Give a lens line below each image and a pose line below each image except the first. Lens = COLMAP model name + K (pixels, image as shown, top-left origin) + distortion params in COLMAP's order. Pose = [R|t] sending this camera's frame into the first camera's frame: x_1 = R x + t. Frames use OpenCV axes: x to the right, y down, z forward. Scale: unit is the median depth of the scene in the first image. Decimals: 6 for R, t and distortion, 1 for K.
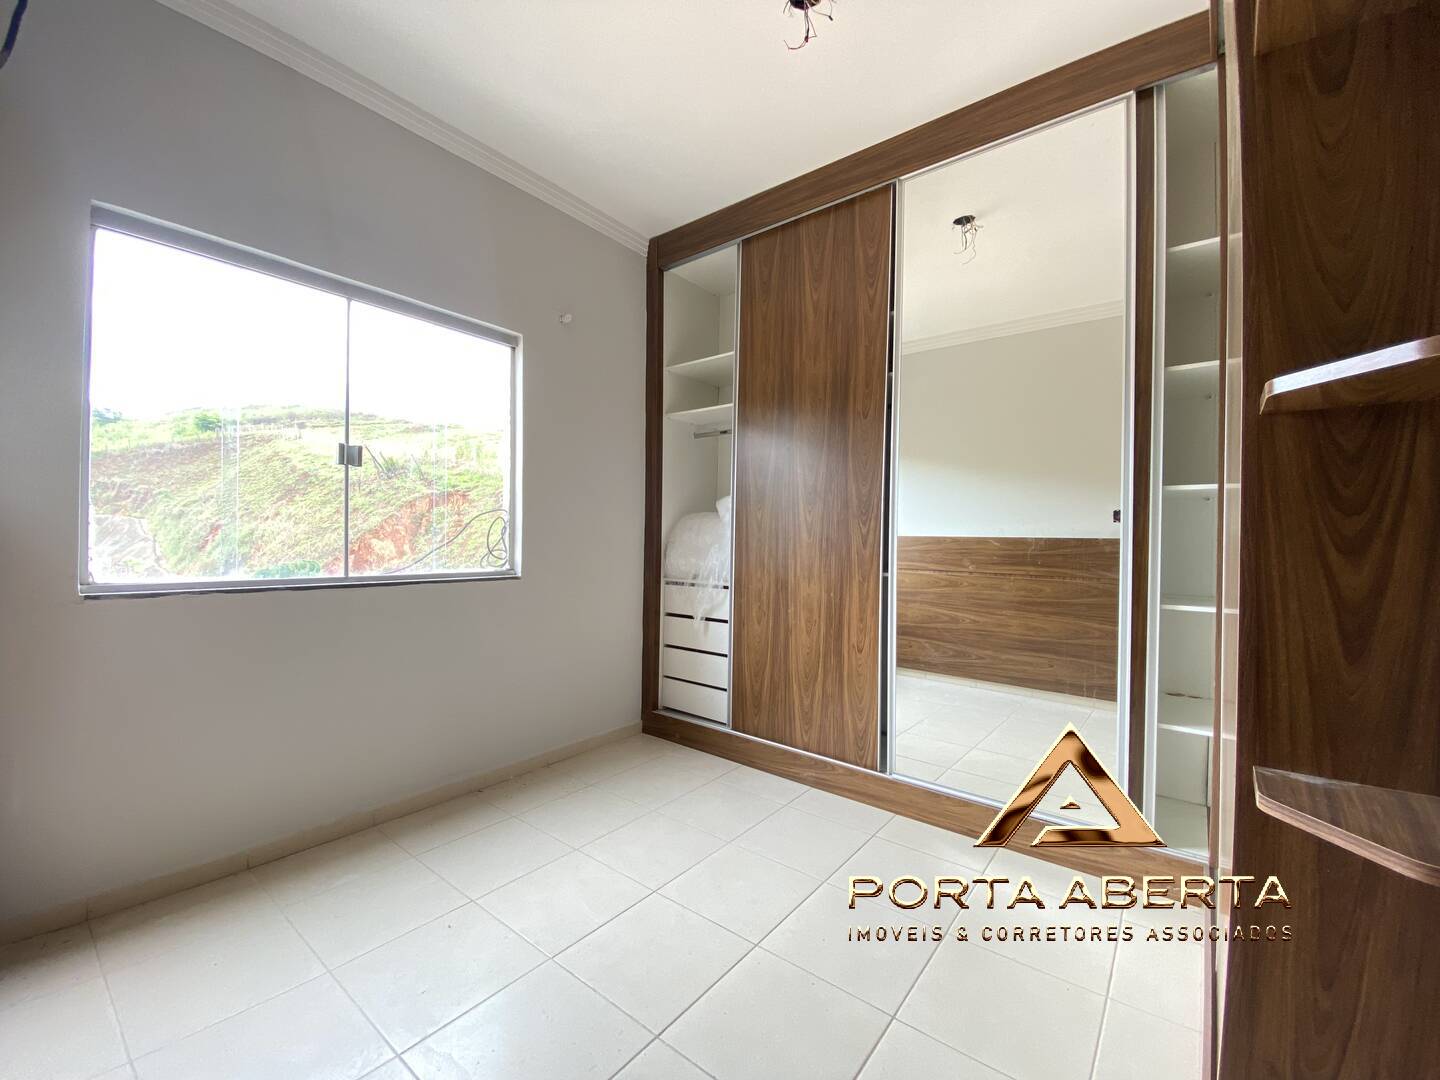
lens RADIAL K [[595.6, 0, 725.3], [0, 595.6, 531.7], [0, 0, 1]] dist [-0.002489, -0.001605]
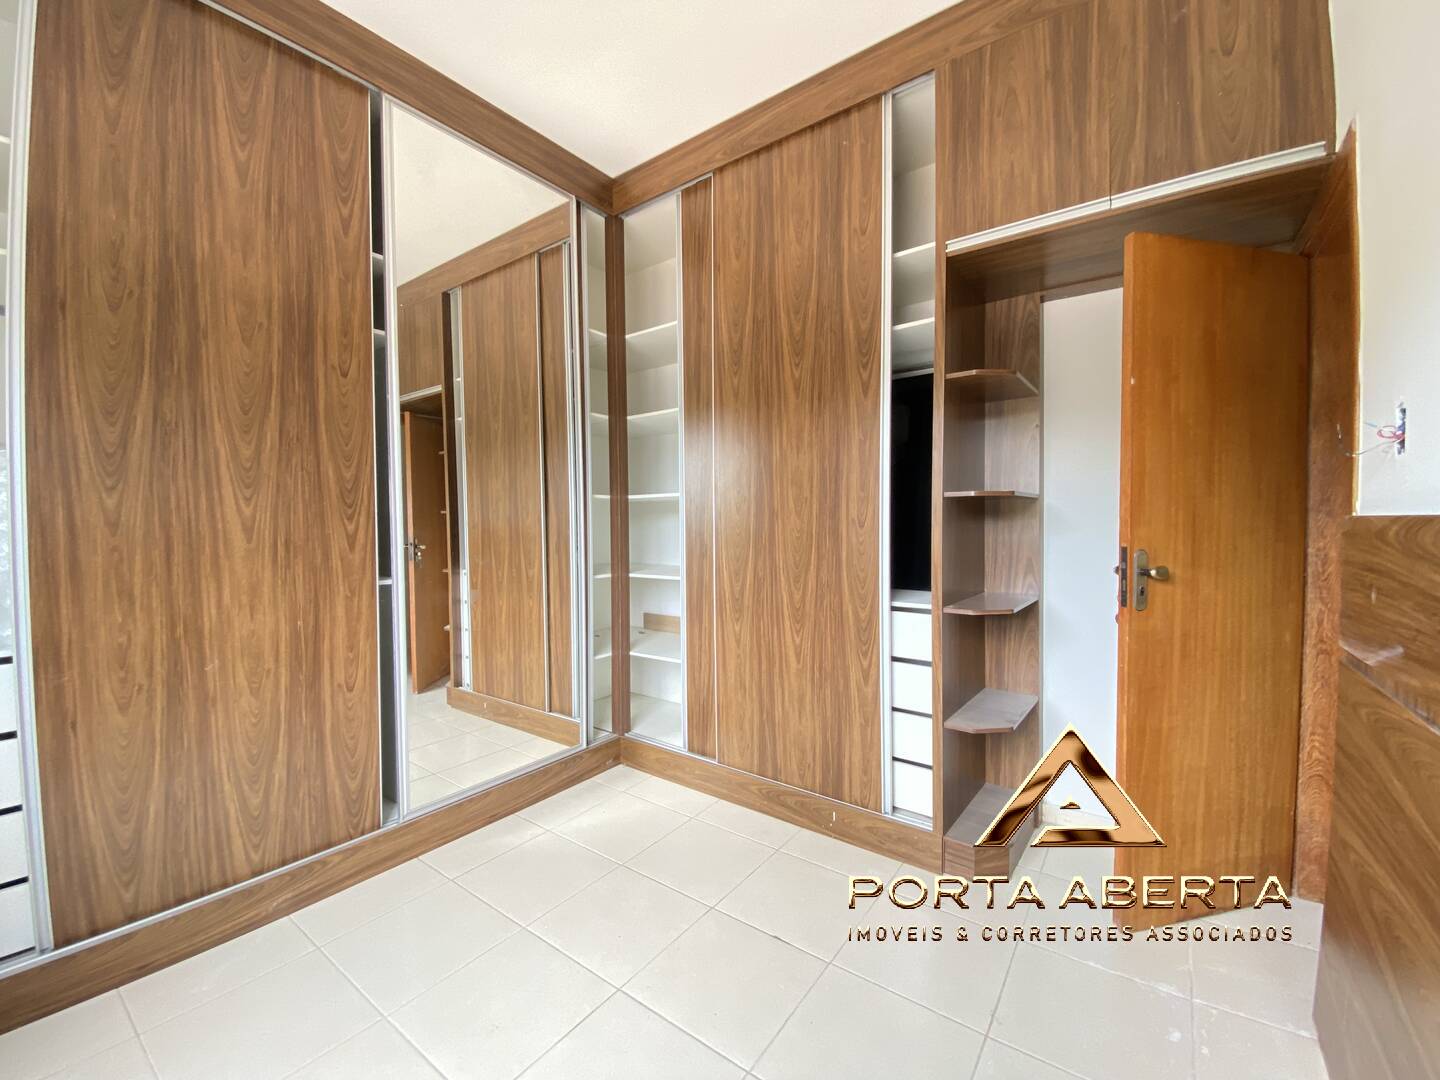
lens RADIAL K [[595.6, 0, 724.3], [0, 595.6, 547.0], [0, 0, 1]] dist [-0.002489, -0.001605]
pose [[-0.039778, -0.046348, 0.998133, -0.516223], [0.008548, 0.998871, 0.046722, -0.010437], [-0.999172, 0.010391, -0.039337, 0.530074]]
